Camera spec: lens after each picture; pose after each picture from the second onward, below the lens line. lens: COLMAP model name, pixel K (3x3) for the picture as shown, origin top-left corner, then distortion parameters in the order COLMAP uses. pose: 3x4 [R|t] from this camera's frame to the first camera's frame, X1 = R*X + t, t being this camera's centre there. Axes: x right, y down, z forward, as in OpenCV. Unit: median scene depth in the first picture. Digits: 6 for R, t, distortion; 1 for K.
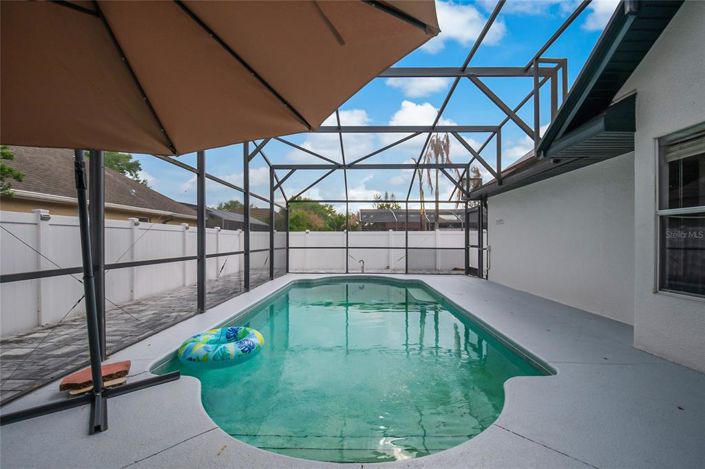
lens RADIAL K [[308.2, 0, 352.8], [0, 308.2, 239.6], [0, 0, 1]] dist [-0.000688, -0.001311]
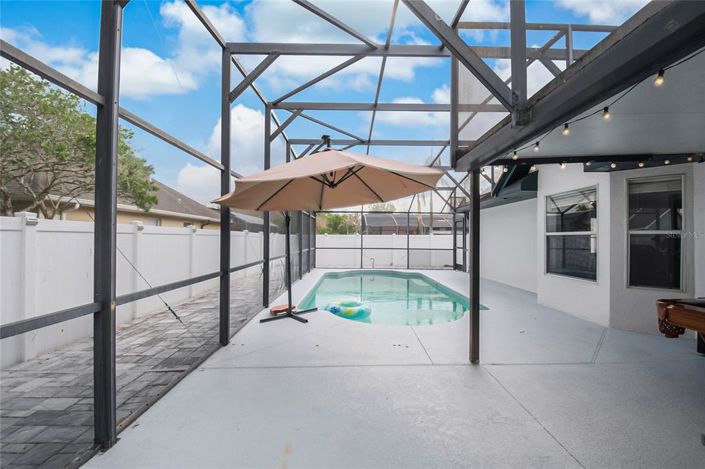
lens RADIAL K [[308.2, 0, 350.5], [0, 308.2, 234.6], [0, 0, 1]] dist [-0.000688, -0.001311]
pose [[0.999869, 0.004675, 0.015515, -0.087674], [-0.004501, 0.999927, -0.011232, -0.016631], [-0.015566, 0.011161, 0.999817, -0.288878]]
